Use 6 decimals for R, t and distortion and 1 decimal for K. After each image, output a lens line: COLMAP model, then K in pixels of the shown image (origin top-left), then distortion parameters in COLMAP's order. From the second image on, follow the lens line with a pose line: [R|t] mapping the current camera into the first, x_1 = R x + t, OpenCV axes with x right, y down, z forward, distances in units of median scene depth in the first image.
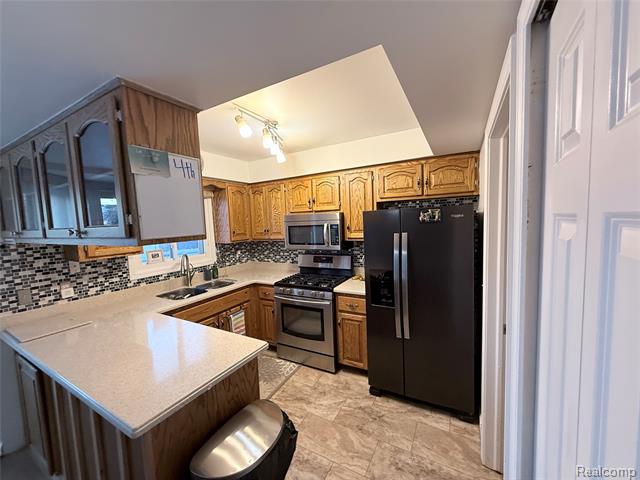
lens RADIAL K [[257.0, 0, 321.3], [0, 257.0, 240.1], [0, 0, 1]] dist [0.000774, 0.000108]
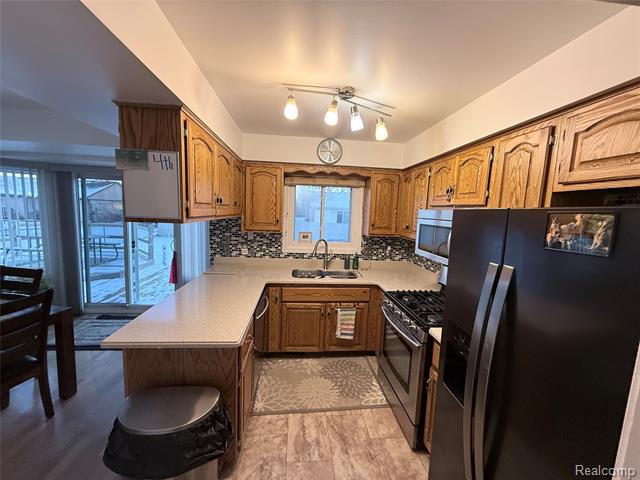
lens RADIAL K [[257.0, 0, 319.1], [0, 257.0, 240.0], [0, 0, 1]] dist [0.000774, 0.000108]
pose [[0.554972, 0.156900, -0.816939, 0.364428], [-0.126366, 0.986556, 0.103631, -0.055738], [0.822215, 0.045721, 0.567337, 0.381354]]
